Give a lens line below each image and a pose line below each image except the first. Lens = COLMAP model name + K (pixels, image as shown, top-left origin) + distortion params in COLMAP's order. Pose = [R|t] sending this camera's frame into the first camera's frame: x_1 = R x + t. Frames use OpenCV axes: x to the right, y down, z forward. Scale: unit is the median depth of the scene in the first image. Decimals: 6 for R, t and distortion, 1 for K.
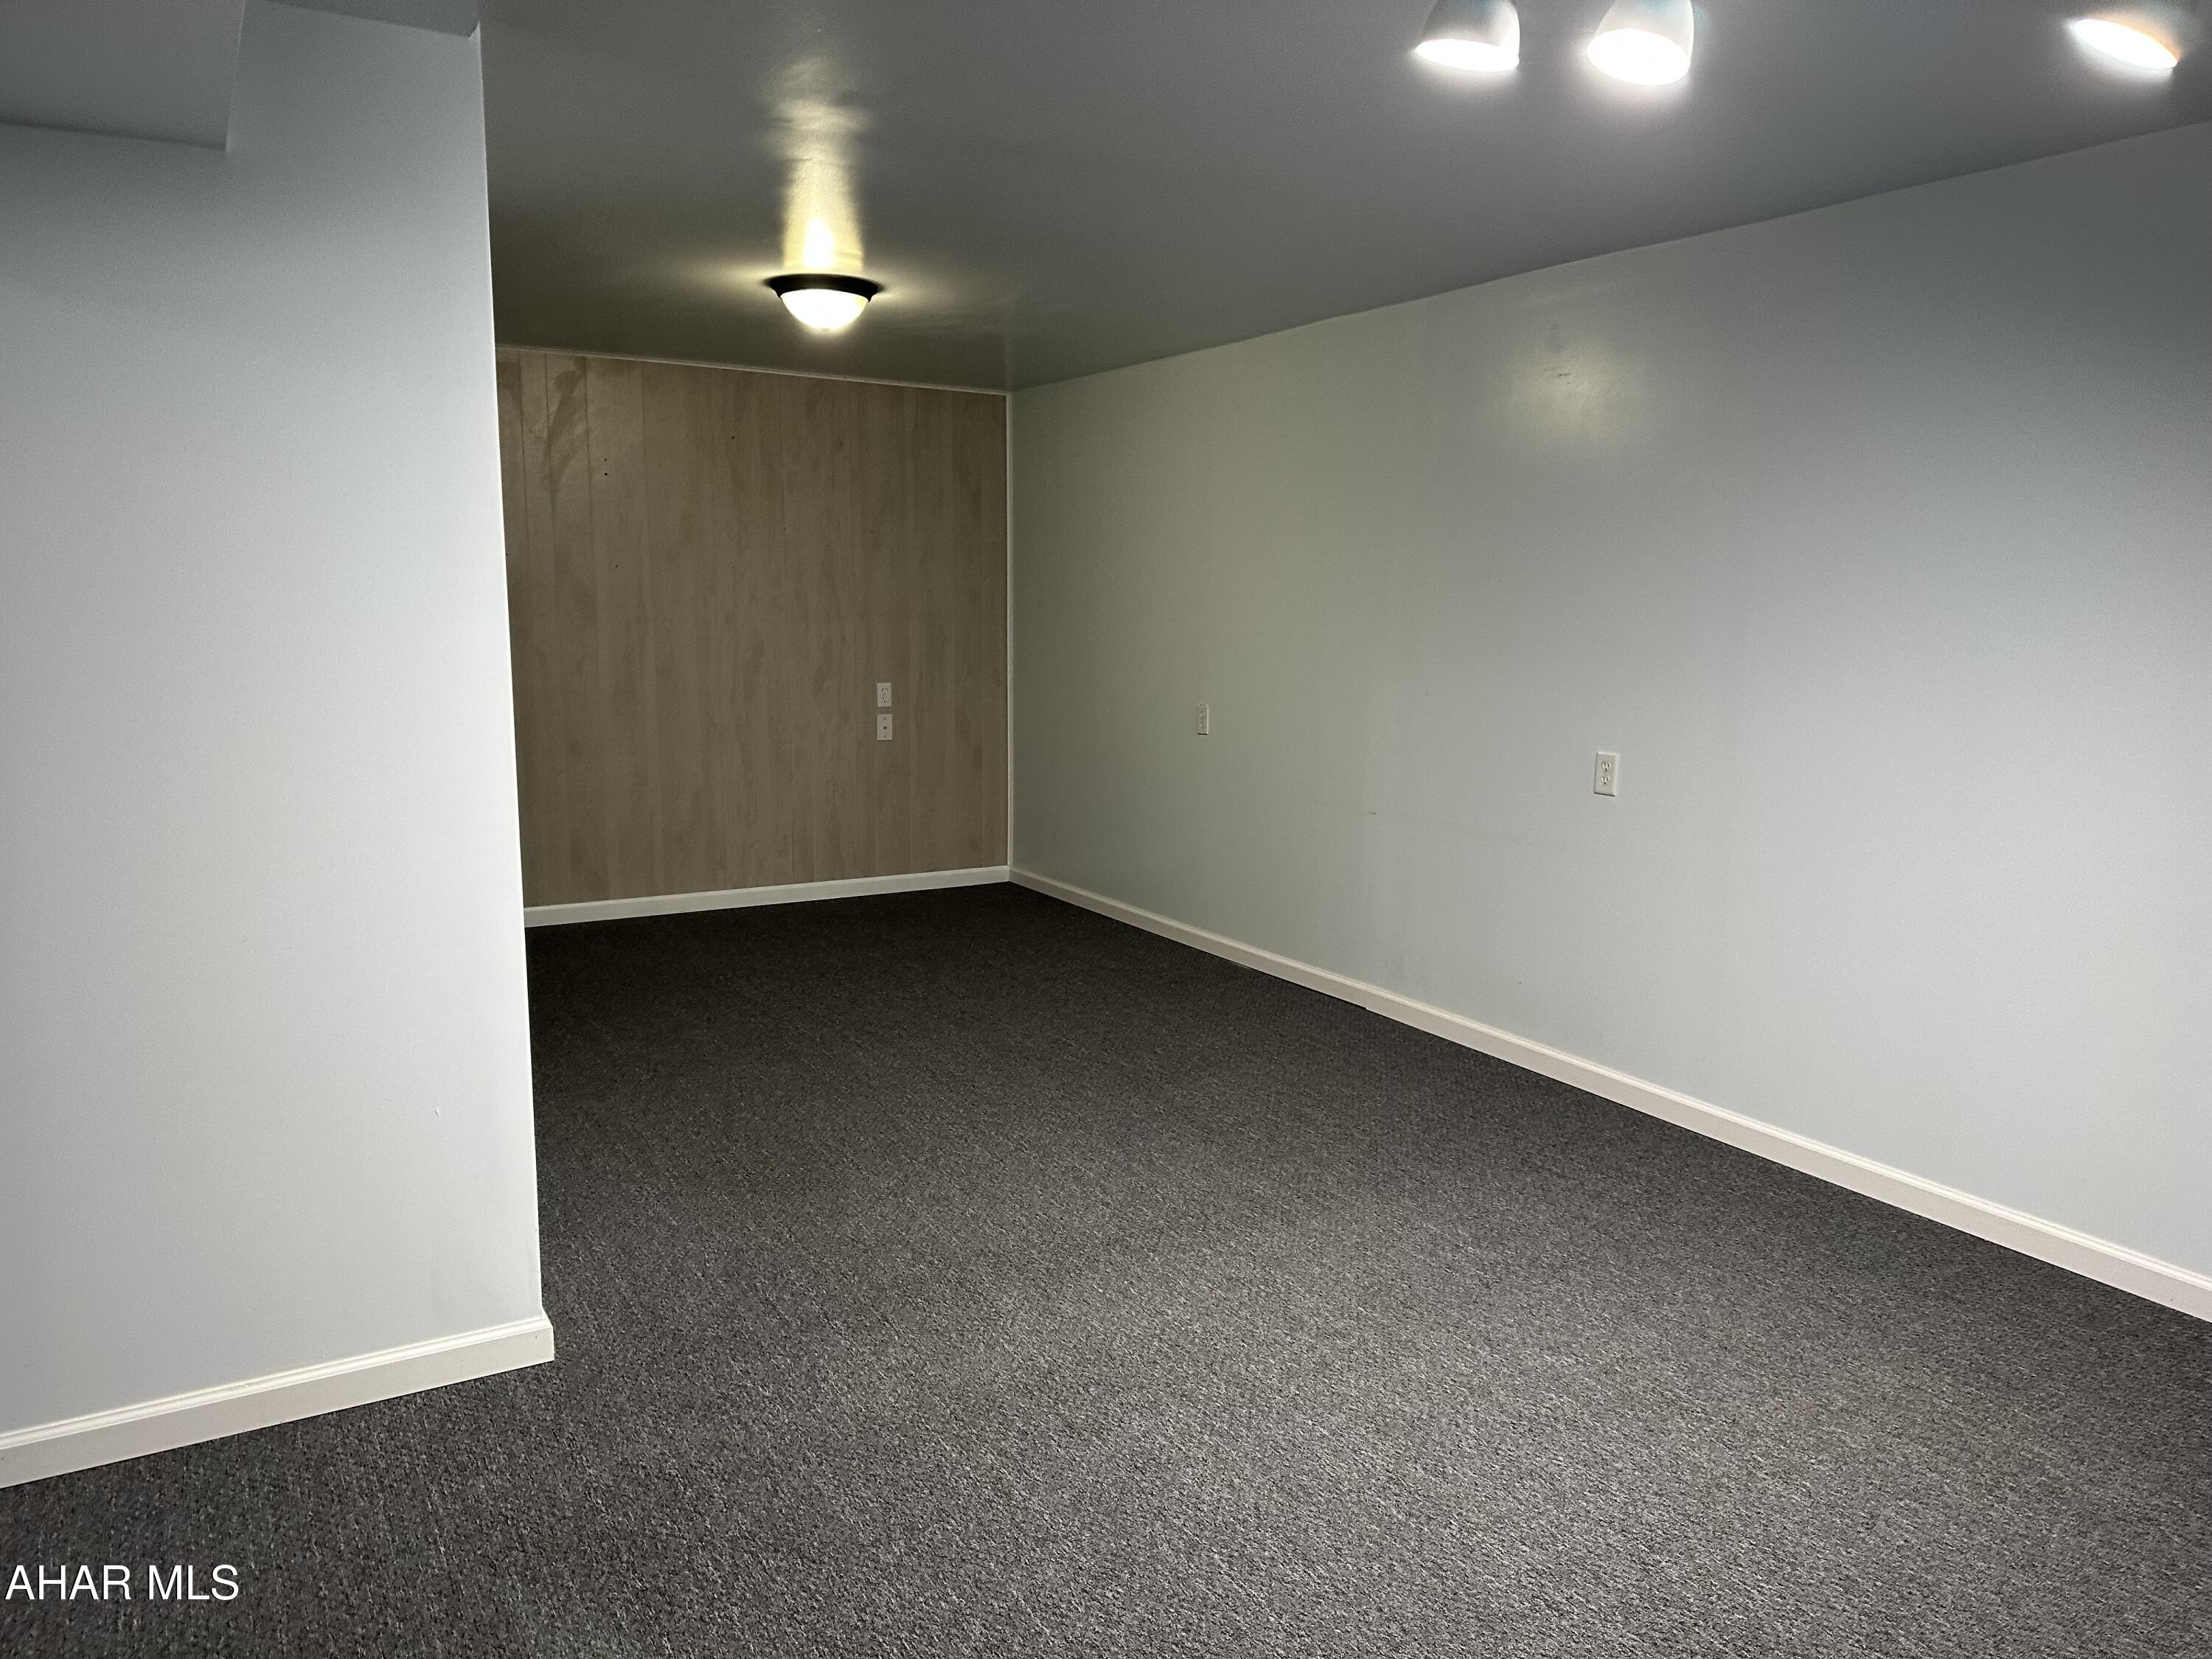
lens RADIAL K [[1540.0, 0, 1113.2], [0, 1540.0, 822.3], [0, 0, 1]] dist [0.032083, -0.045707]
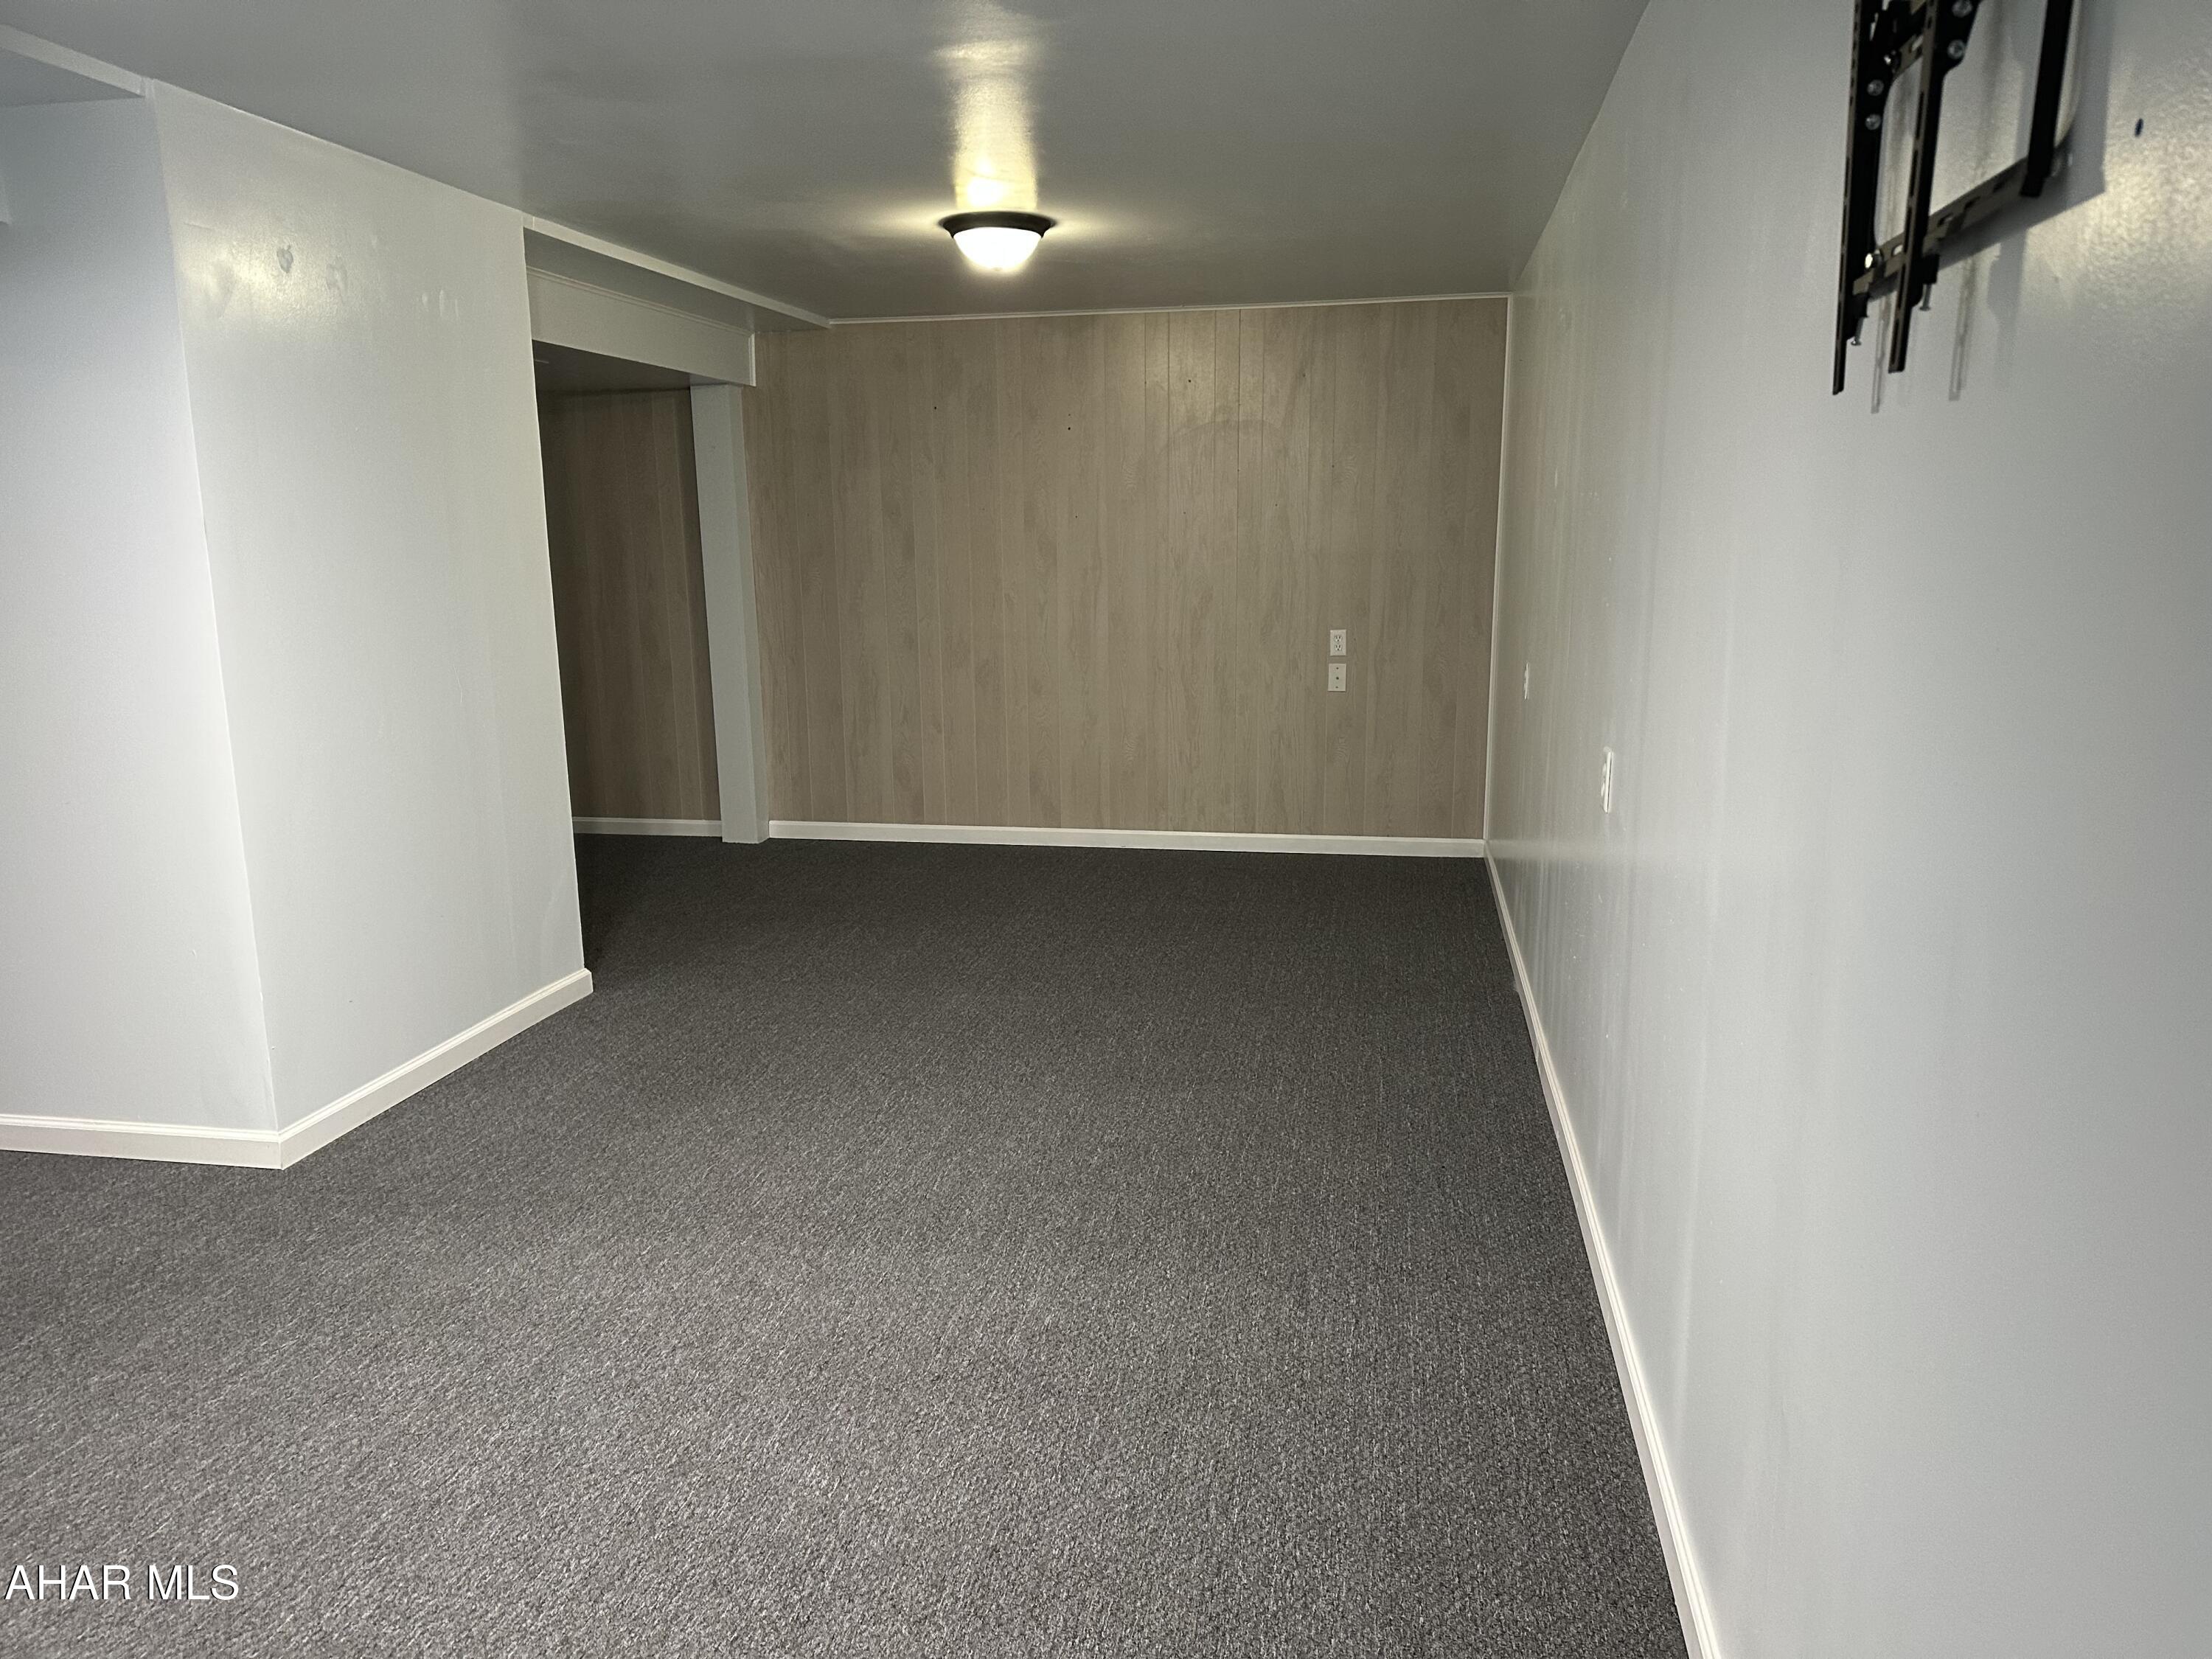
lens RADIAL K [[1540.0, 0, 1105.6], [0, 1540.0, 836.1], [0, 0, 1]] dist [0.032083, -0.045707]
pose [[0.739419, 0.104138, -0.665142, 0.404727], [-0.071652, 0.994526, 0.076055, -0.028383], [0.669421, -0.008578, 0.742833, 0.218843]]
